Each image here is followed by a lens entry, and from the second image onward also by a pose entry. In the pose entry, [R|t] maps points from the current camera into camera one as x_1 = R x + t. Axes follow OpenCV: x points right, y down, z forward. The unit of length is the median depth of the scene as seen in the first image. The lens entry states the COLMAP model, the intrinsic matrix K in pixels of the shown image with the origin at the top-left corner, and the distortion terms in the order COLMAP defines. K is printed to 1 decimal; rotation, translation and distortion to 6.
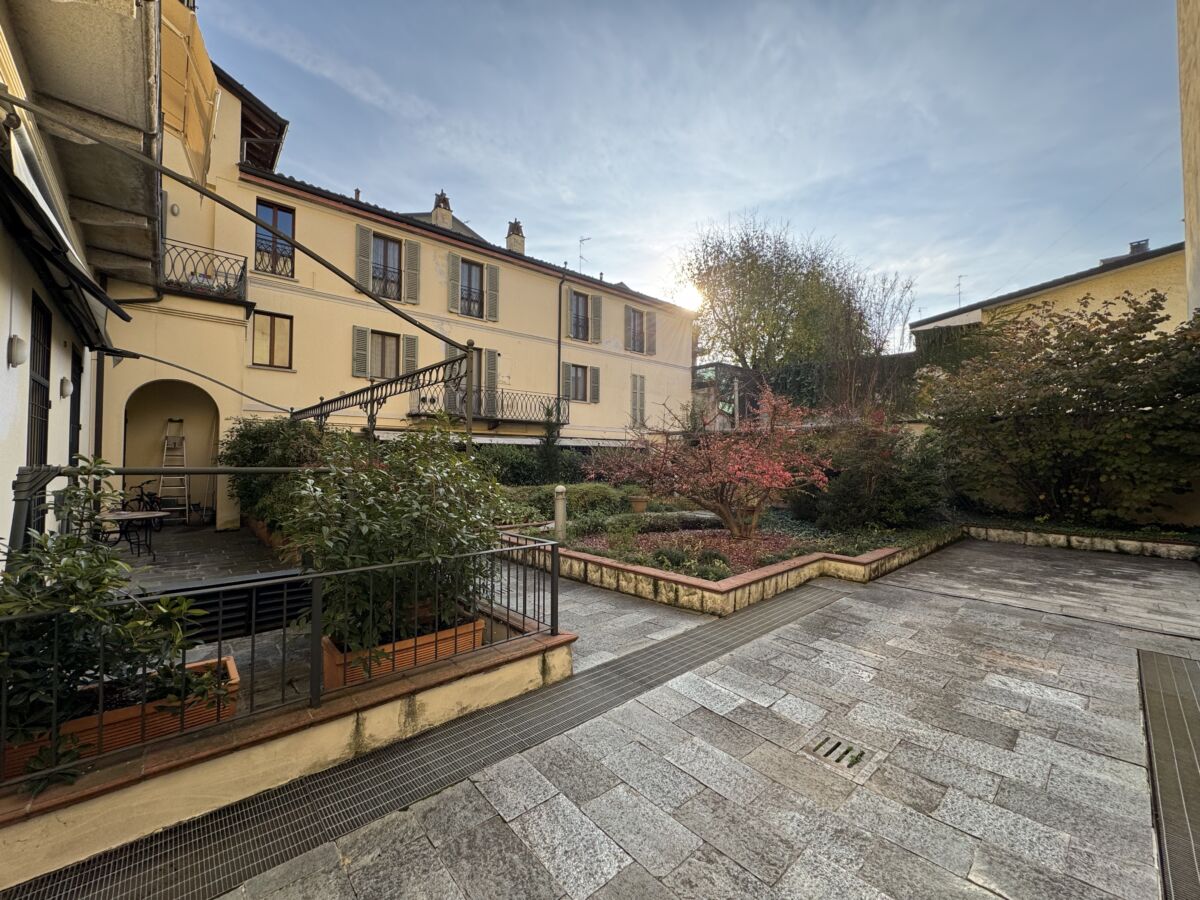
lens RADIAL K [[477.8, 0, 599.9], [0, 477.8, 448.2], [0, 0, 1]] dist [-0.000852, -0.000284]
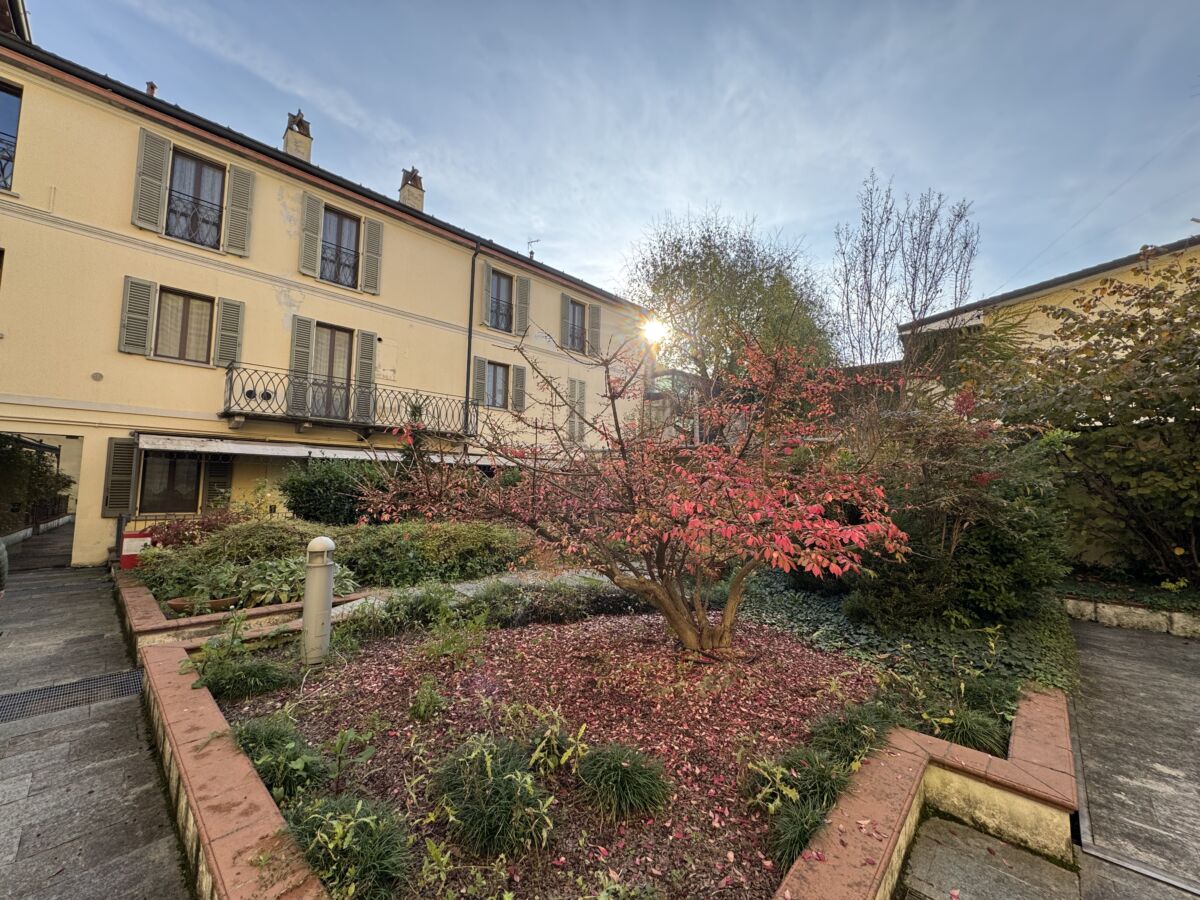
lens RADIAL K [[477.8, 0, 600.8], [0, 477.8, 449.2], [0, 0, 1]] dist [-0.000852, -0.000284]
pose [[0.996712, 0.016572, 0.079308, 0.069092], [-0.012504, 0.998594, -0.051522, 0.006131], [-0.080050, 0.050361, 0.995518, 0.235030]]
